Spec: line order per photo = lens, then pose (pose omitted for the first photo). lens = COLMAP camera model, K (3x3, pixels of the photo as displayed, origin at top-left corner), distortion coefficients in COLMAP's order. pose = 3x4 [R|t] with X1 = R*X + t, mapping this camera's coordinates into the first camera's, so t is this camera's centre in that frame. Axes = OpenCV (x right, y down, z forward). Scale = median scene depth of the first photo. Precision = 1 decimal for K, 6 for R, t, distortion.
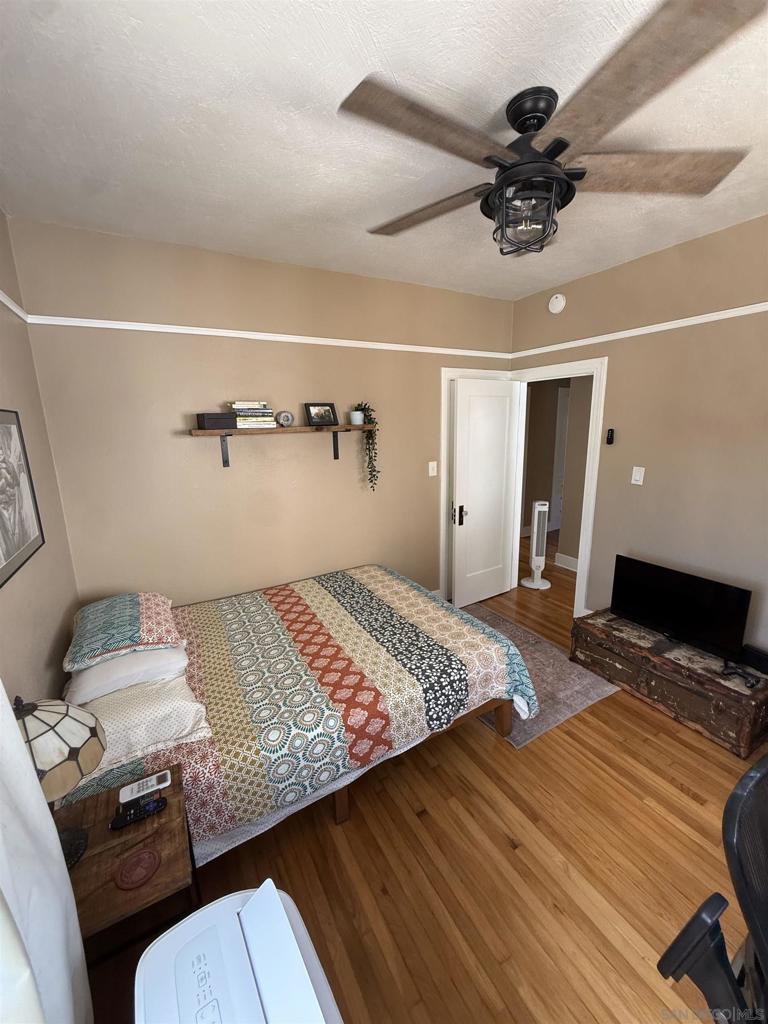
lens RADIAL K [[409.9, 0, 387.5], [0, 409.9, 511.2], [0, 0, 1]] dist [-0.000735, -0.000074]
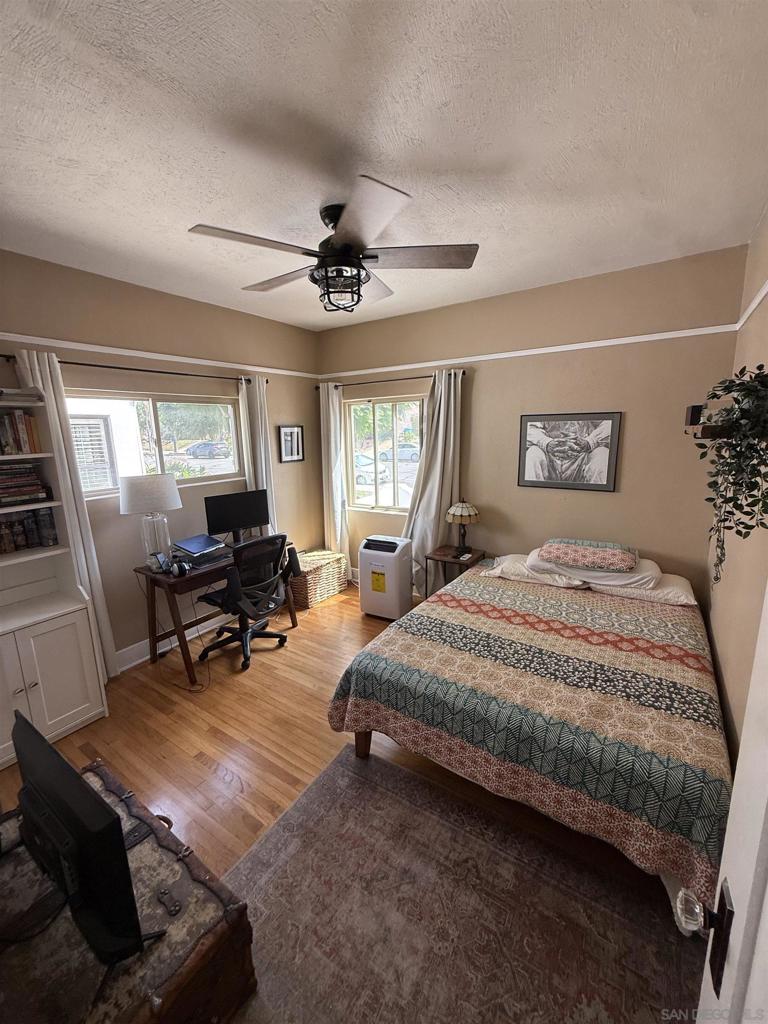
lens RADIAL K [[409.9, 0, 382.1], [0, 409.9, 512.6], [0, 0, 1]] dist [-0.000735, -0.000074]
pose [[-0.898616, 0.123864, -0.420888, 0.559346], [-0.055026, 0.919927, 0.388209, -0.343925], [0.435271, 0.372011, -0.819845, 1.553282]]
